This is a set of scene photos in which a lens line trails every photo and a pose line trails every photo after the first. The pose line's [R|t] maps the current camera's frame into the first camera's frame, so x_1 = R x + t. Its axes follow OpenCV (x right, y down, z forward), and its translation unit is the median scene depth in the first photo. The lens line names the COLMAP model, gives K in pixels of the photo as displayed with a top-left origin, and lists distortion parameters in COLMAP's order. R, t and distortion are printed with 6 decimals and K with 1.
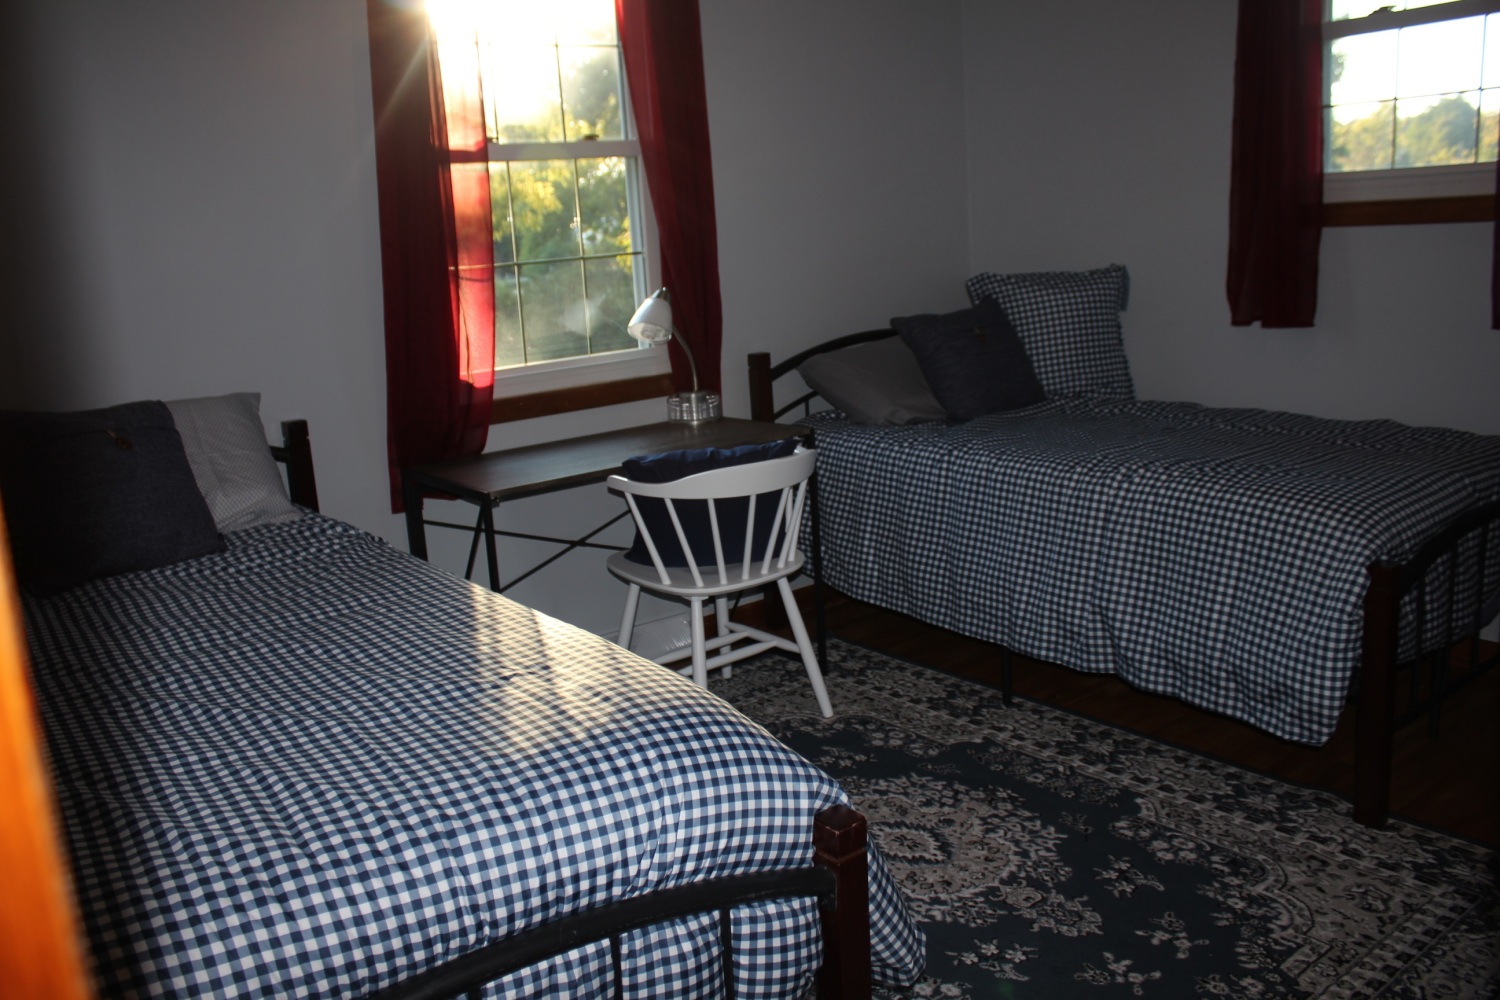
lens RADIAL K [[1231.2, 0, 745.9], [0, 1231.2, 494.8], [0, 0, 1]] dist [-0.171958, 0.119862]
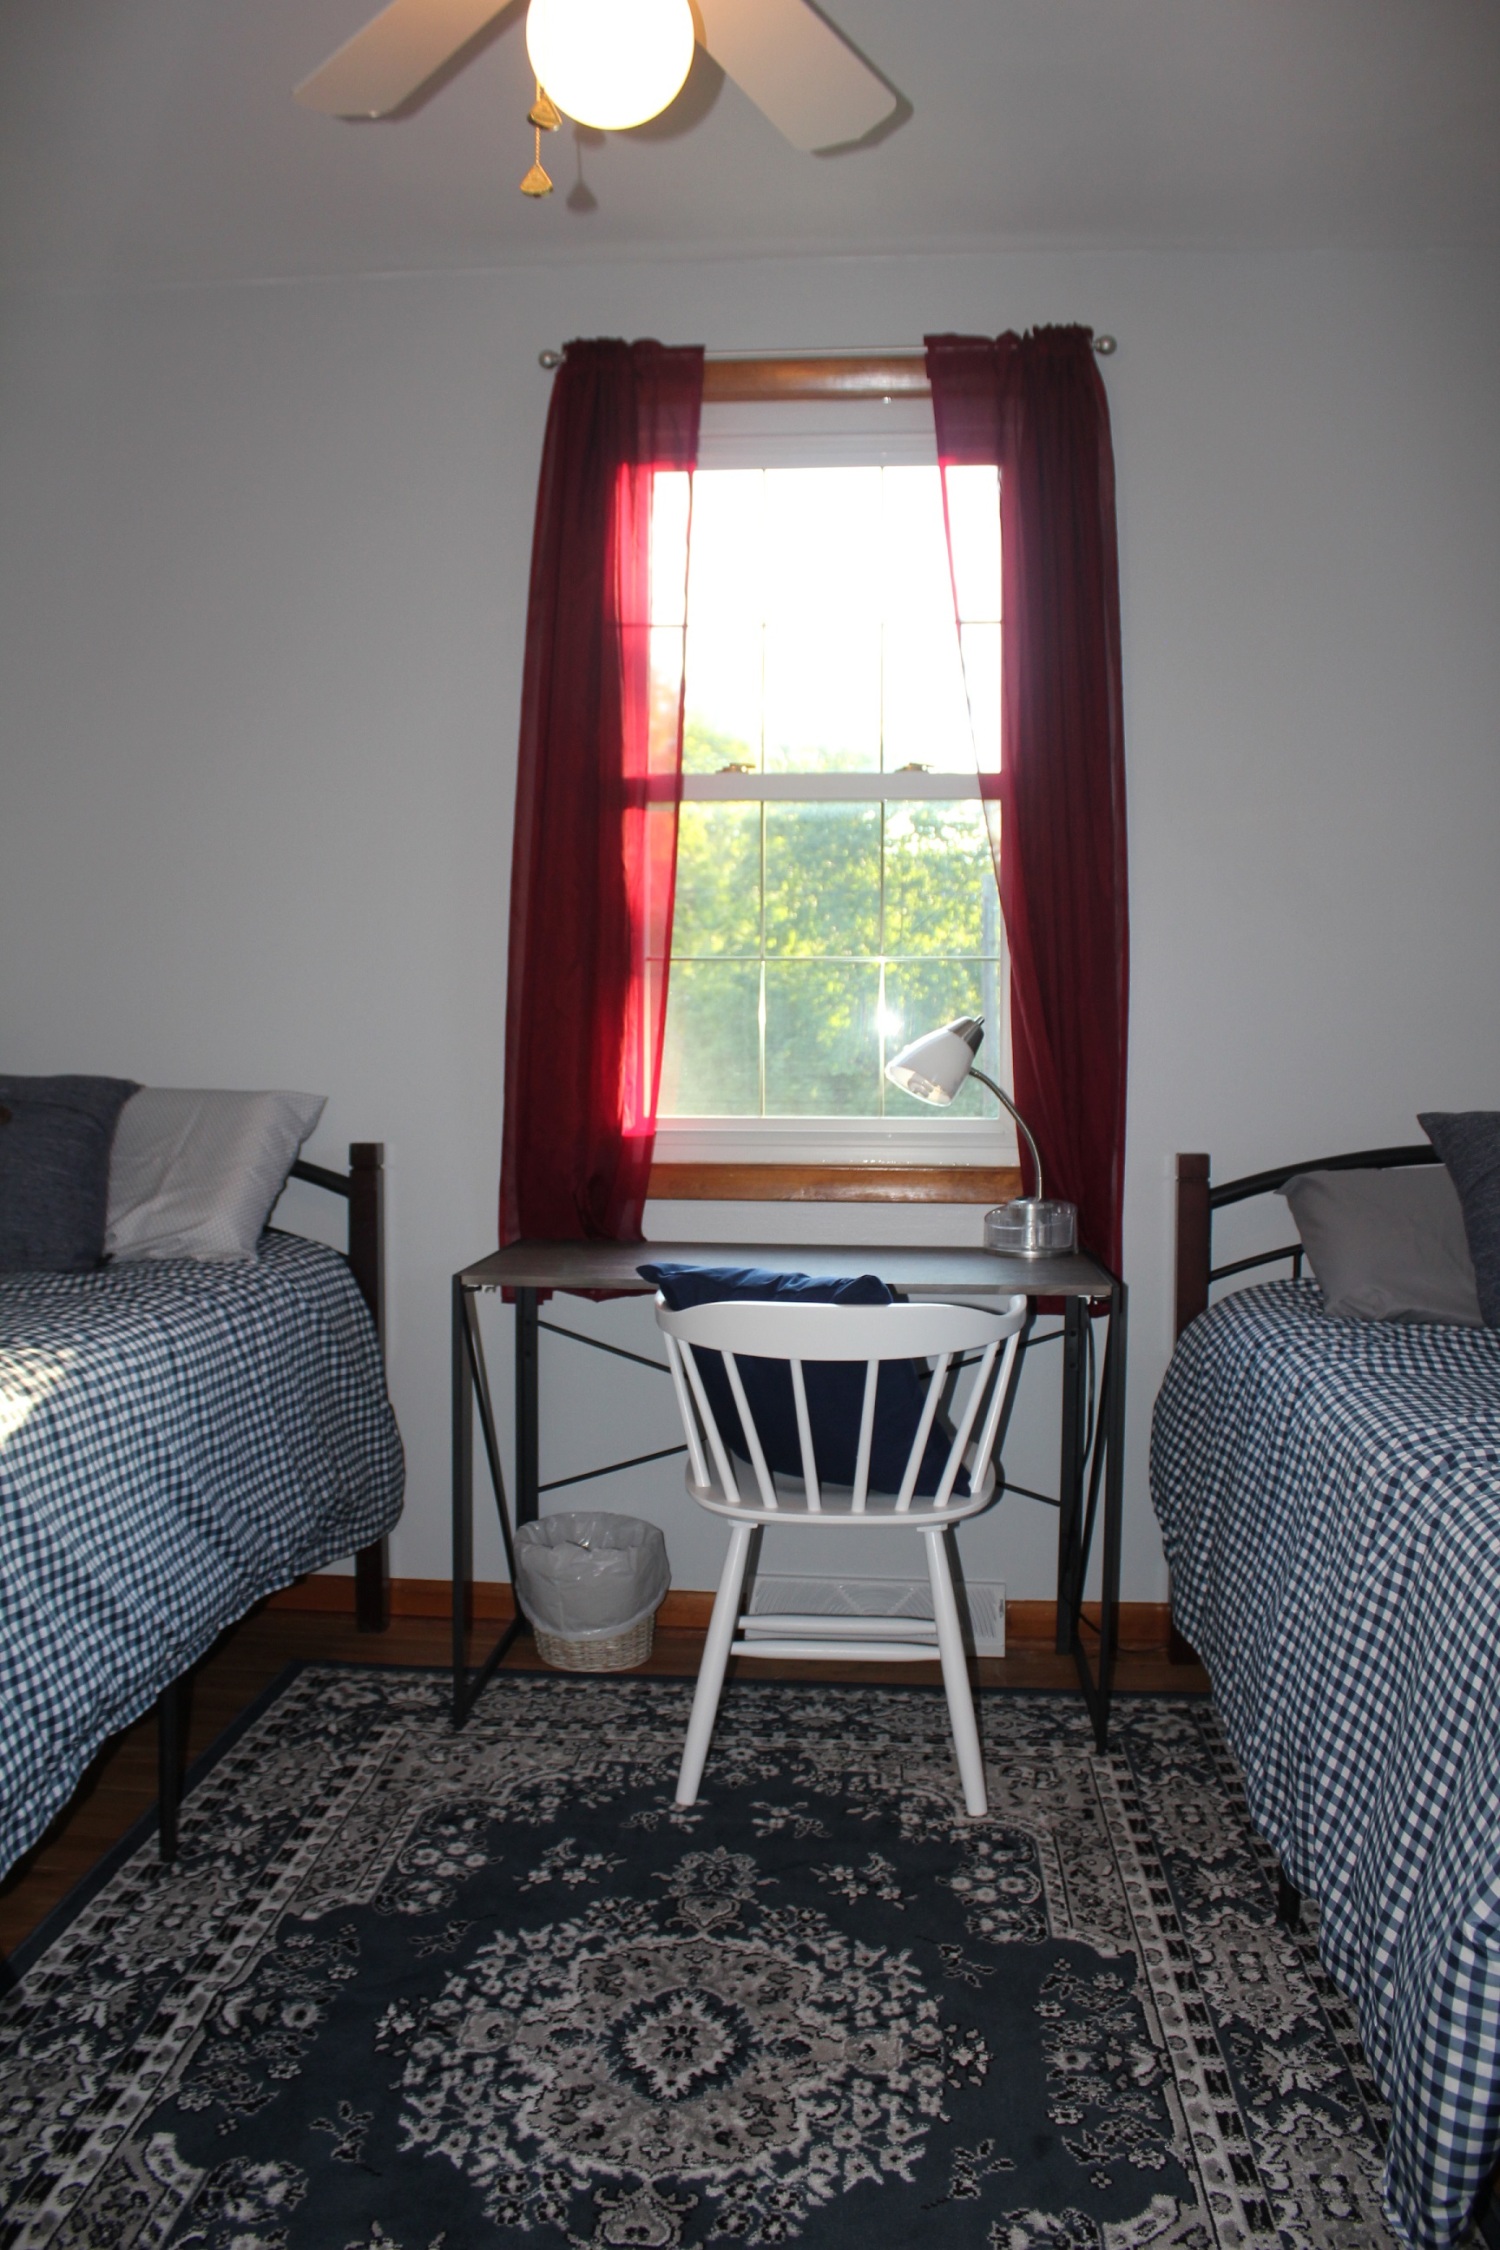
lens RADIAL K [[1846.7, 0, 738.9], [0, 1846.7, 1112.2], [0, 0, 1]] dist [-0.171958, 0.119862]
pose [[0.727827, 0.099516, -0.678501, 0.483545], [-0.197485, 0.977916, -0.068410, -0.043003], [0.656709, 0.183784, 0.731407, 0.297671]]
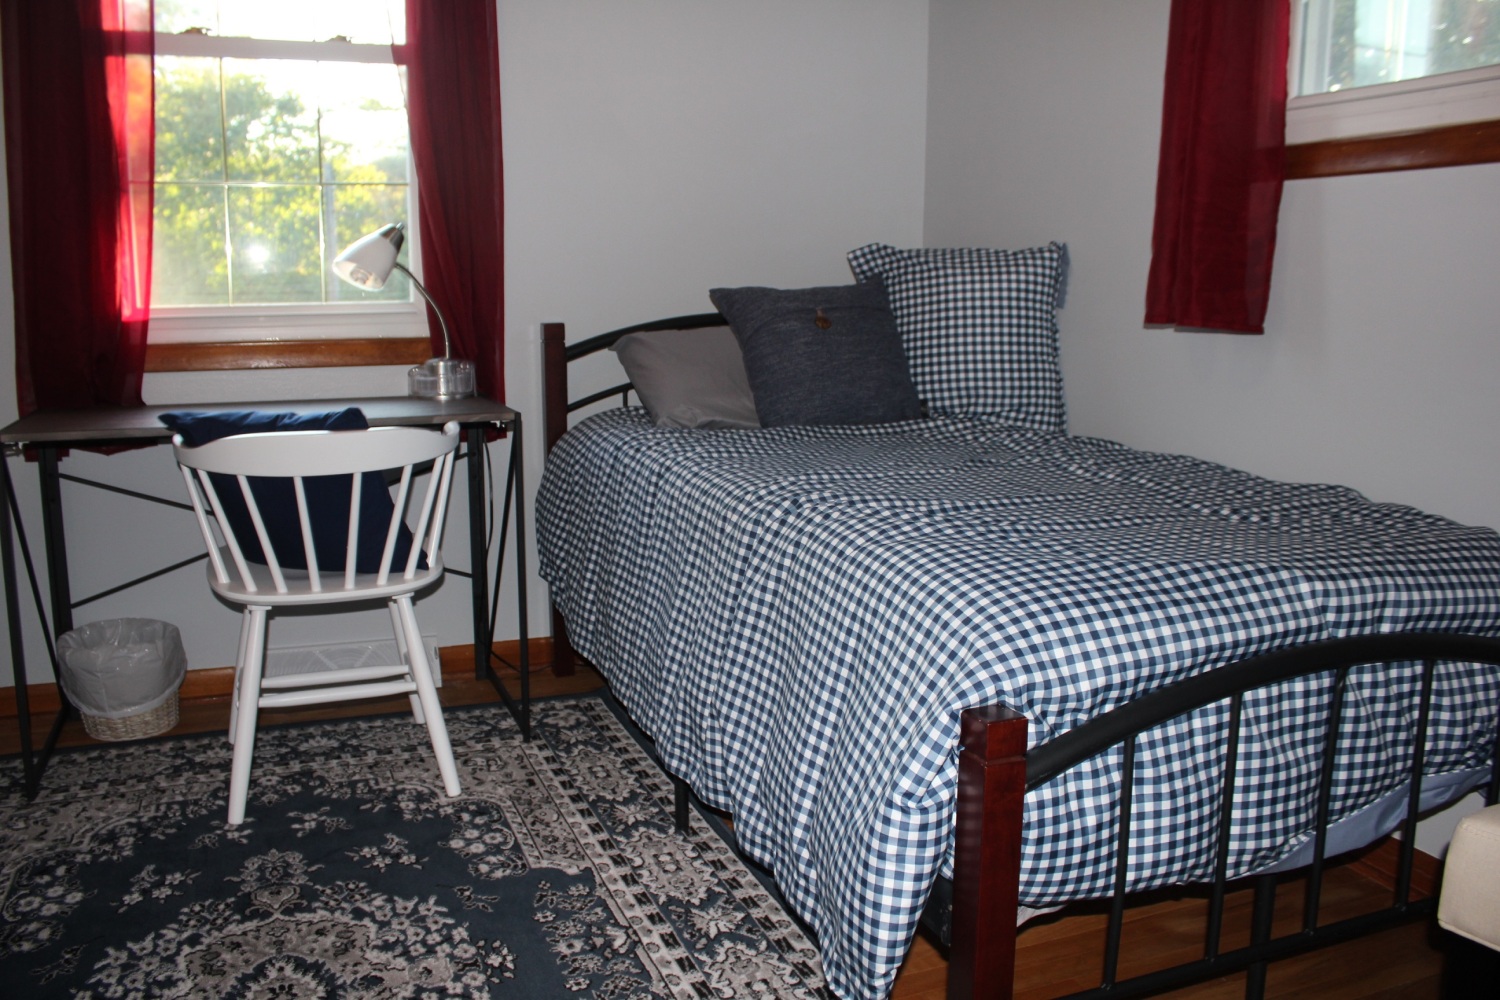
lens RADIAL K [[1231.2, 0, 762.2], [0, 1231.2, 493.6], [0, 0, 1]] dist [-0.171958, 0.119862]
pose [[0.960839, 0.116028, -0.251646, 0.402870], [-0.124155, 0.992124, -0.016606, -0.011772], [0.247737, 0.047199, 0.967677, 0.320479]]
